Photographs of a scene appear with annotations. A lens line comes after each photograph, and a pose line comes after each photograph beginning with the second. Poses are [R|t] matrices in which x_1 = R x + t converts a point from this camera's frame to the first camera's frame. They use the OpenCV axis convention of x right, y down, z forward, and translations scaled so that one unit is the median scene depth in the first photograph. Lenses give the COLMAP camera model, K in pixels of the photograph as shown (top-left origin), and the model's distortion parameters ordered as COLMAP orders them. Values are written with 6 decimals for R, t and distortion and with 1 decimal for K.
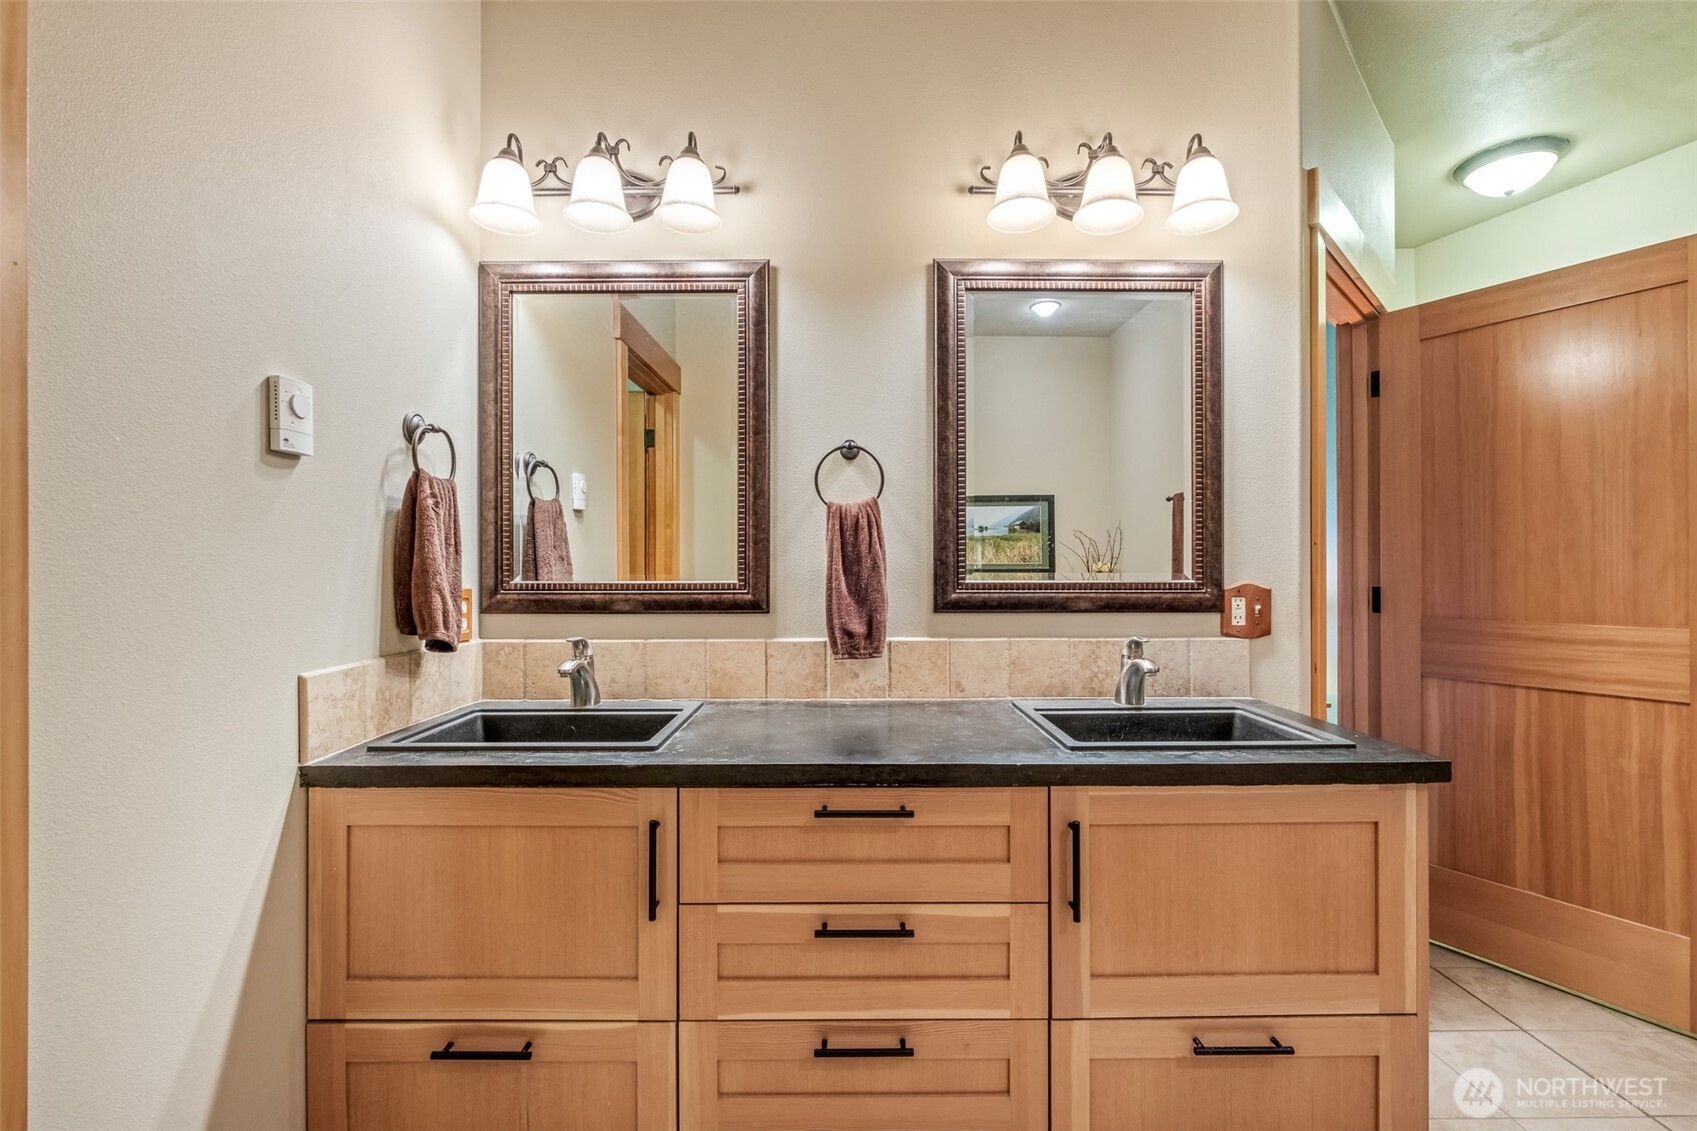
lens RADIAL K [[744.8, 0, 849.1], [0, 744.8, 565.2], [0, 0, 1]] dist [-0.007742, 0.001146]
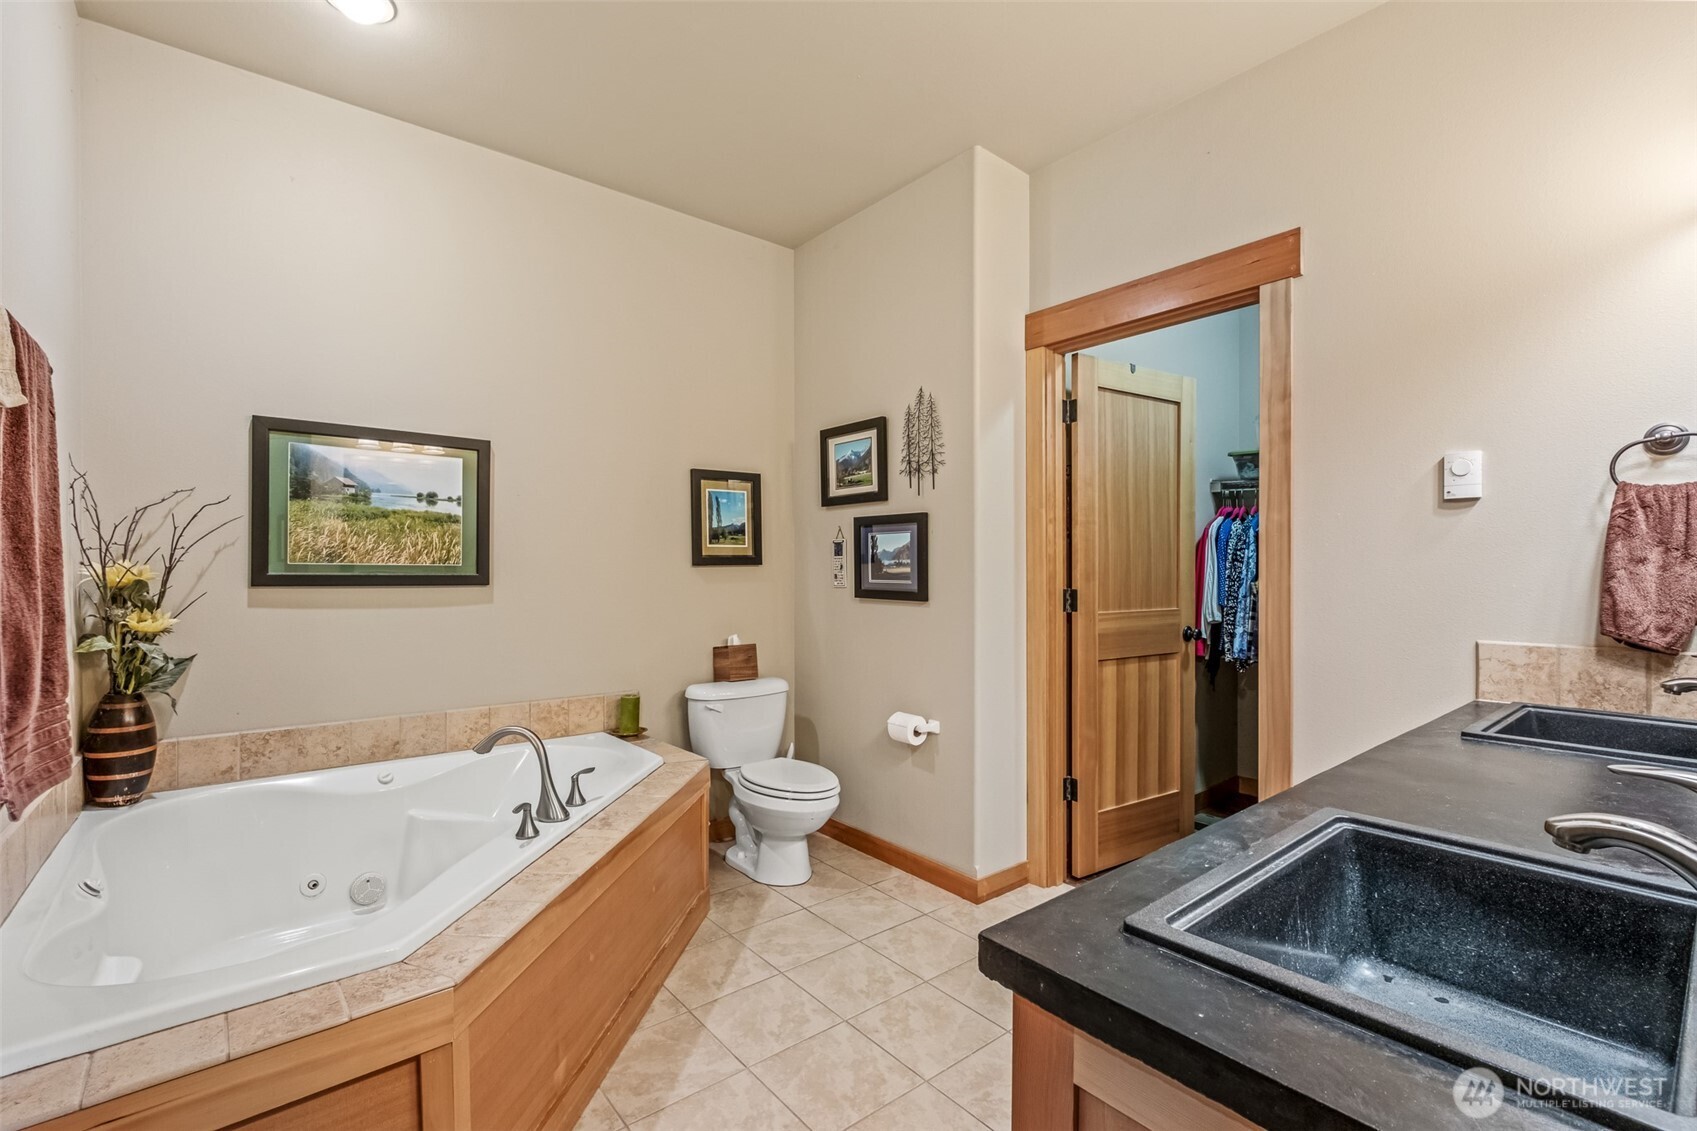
lens RADIAL K [[744.8, 0, 850.9], [0, 744.8, 569.9], [0, 0, 1]] dist [-0.007742, 0.001146]
pose [[-0.776627, 0.003825, -0.629949, 1.083020], [0.003589, 0.999992, 0.001648, -0.005747], [0.629950, -0.000981, -0.776635, 1.208098]]
